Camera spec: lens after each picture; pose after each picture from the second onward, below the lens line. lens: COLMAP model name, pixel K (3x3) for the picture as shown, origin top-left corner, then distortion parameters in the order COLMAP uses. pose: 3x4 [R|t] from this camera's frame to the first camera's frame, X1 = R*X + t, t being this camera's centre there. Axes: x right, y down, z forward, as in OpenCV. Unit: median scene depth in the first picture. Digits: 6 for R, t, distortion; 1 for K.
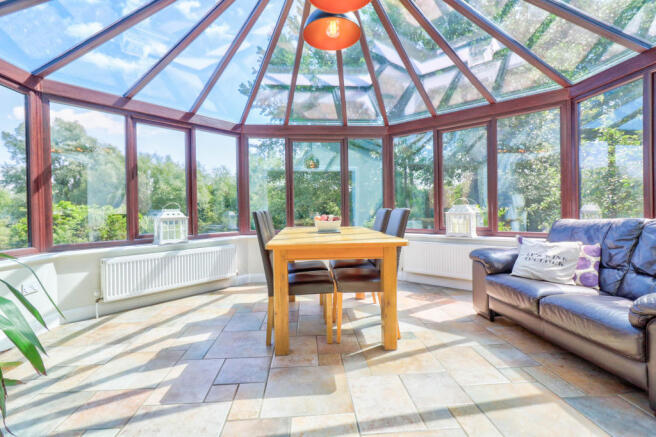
lens RADIAL K [[303.4, 0, 330.1], [0, 303.4, 217.0], [0, 0, 1]] dist [0.000225, -0.000147]
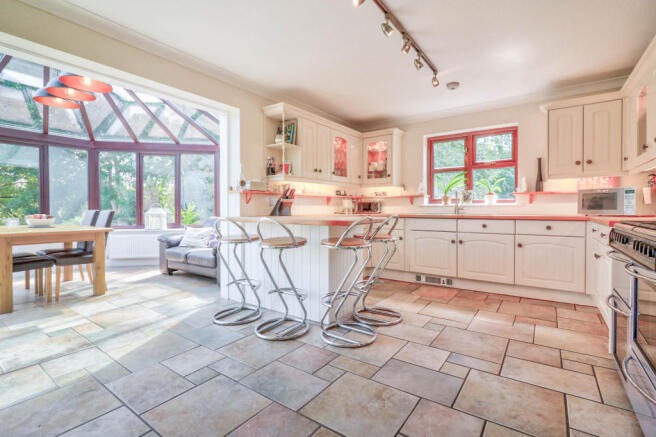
lens RADIAL K [[303.4, 0, 330.6], [0, 303.4, 217.0], [0, 0, 1]] dist [0.000225, -0.000147]
pose [[0.644758, 0.000261, 0.764386, -0.150250], [0.000780, 0.999999, -0.000999, 0.006041], [-0.764386, 0.001240, 0.644758, -0.601745]]
